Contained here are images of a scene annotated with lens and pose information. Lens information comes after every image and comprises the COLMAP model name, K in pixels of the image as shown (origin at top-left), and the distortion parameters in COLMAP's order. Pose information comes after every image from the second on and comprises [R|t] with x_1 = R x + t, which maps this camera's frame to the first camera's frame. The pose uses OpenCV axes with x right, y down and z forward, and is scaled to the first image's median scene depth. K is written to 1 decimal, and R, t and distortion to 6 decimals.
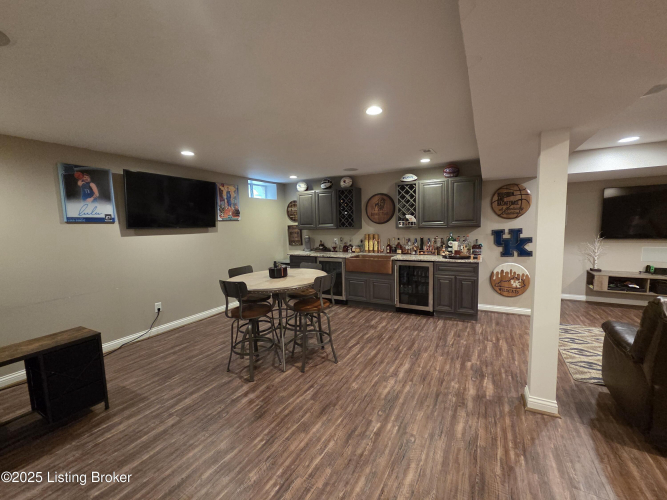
lens RADIAL K [[270.6, 0, 338.7], [0, 270.6, 249.7], [0, 0, 1]] dist [-0.000507, -0.002515]
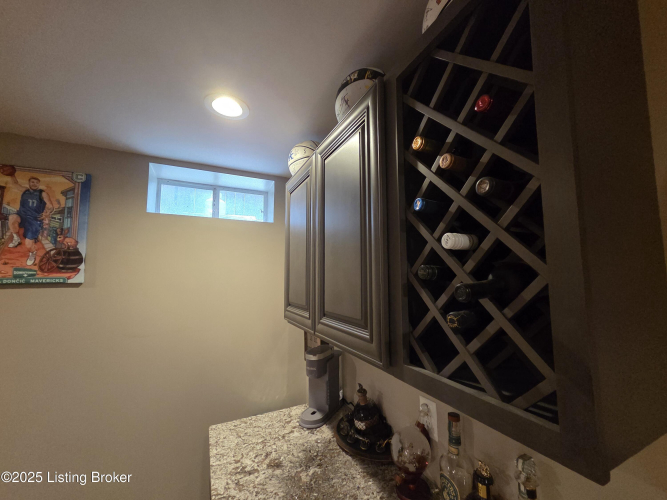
lens RADIAL K [[270.6, 0, 345.3], [0, 270.6, 255.4], [0, 0, 1]] dist [-0.000507, -0.002515]
pose [[0.825409, -0.030970, -0.563685, 0.057648], [-0.068928, 0.985495, -0.155077, -0.129939], [0.560311, 0.166856, 0.811302, 1.042302]]
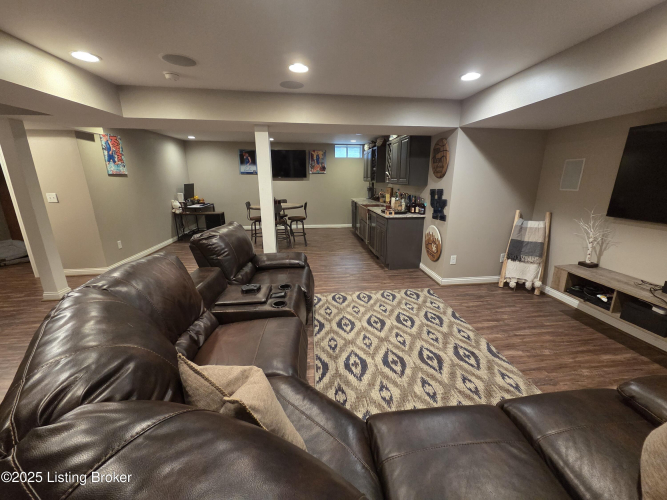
lens RADIAL K [[270.6, 0, 338.2], [0, 270.6, 248.6], [0, 0, 1]] dist [-0.000507, -0.002515]
pose [[0.573997, 0.236663, -0.783912, 1.126664], [-0.096086, 0.970177, 0.222540, -0.049118], [0.813200, -0.052414, 0.579619, 0.158363]]
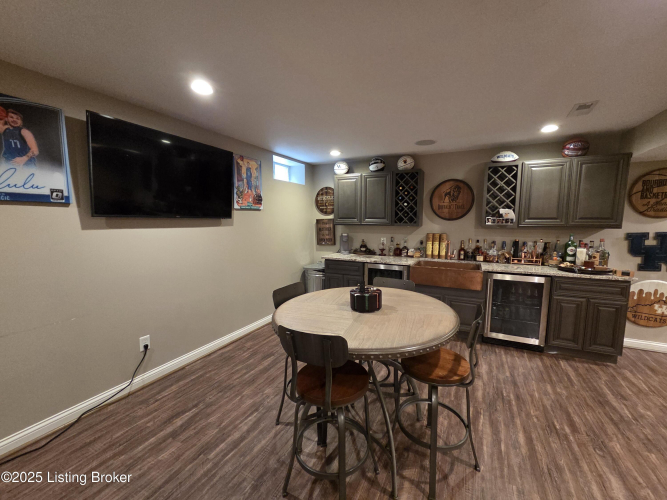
lens RADIAL K [[270.6, 0, 336.8], [0, 270.6, 248.7], [0, 0, 1]] dist [-0.000507, -0.002515]
pose [[0.998982, 0.022975, 0.038834, -0.218319], [-0.023389, 0.999674, 0.010252, -0.020237], [-0.038585, -0.011150, 0.999193, 0.310648]]
